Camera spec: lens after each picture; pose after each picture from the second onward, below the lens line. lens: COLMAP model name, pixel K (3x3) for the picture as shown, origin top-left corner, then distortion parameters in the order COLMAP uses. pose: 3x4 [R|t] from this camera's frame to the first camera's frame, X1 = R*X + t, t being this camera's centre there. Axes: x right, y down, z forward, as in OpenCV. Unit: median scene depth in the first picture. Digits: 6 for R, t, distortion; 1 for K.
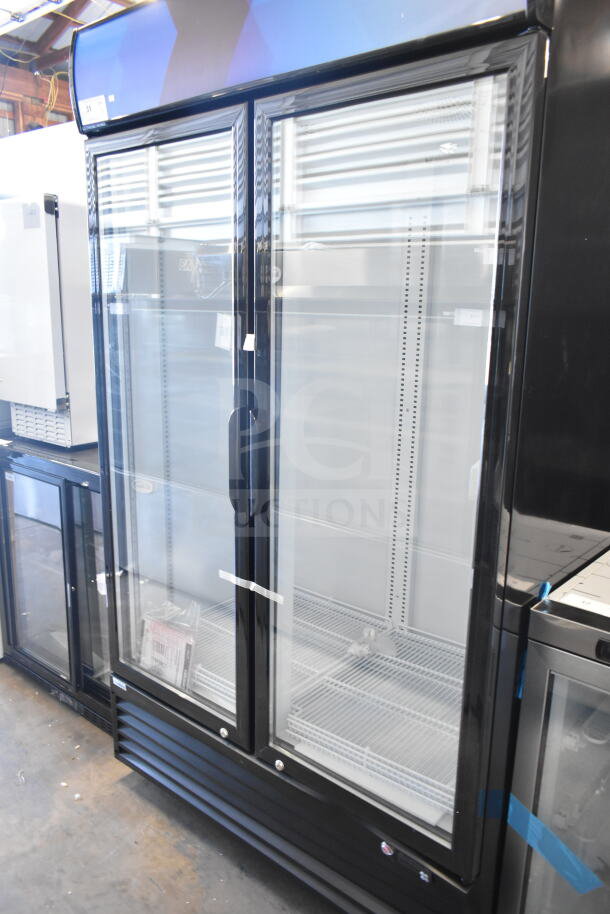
lens RADIAL K [[695.2, 0, 305.0], [0, 695.2, 457.0], [0, 0, 1]] dist [-0.000835, -0.000187]
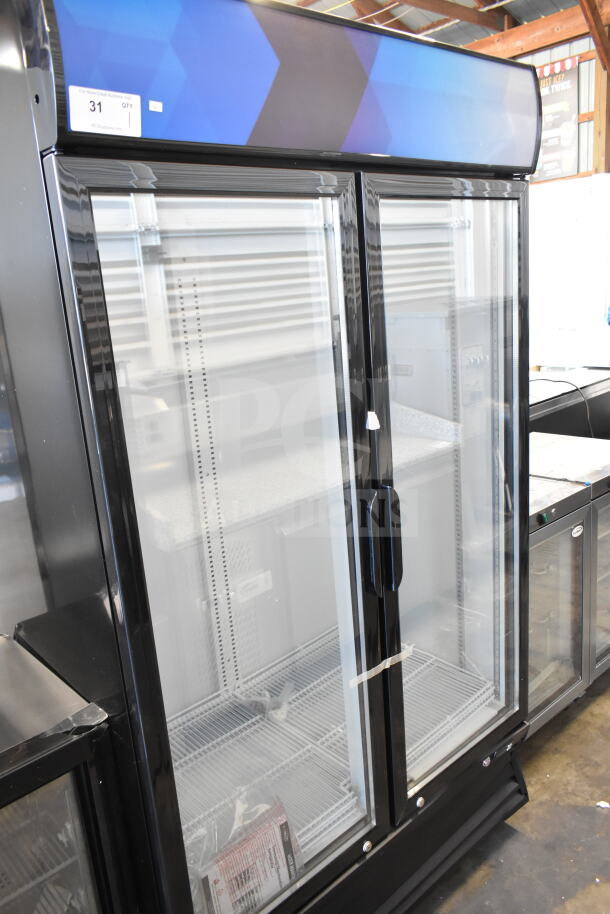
lens RADIAL K [[695.2, 0, 305.0], [0, 695.2, 457.0], [0, 0, 1]] dist [-0.000835, -0.000187]
pose [[0.129737, -0.272105, 0.953482, -0.939674], [0.295081, 0.928635, 0.224863, -0.333599], [-0.946623, 0.252181, 0.200772, 0.842342]]
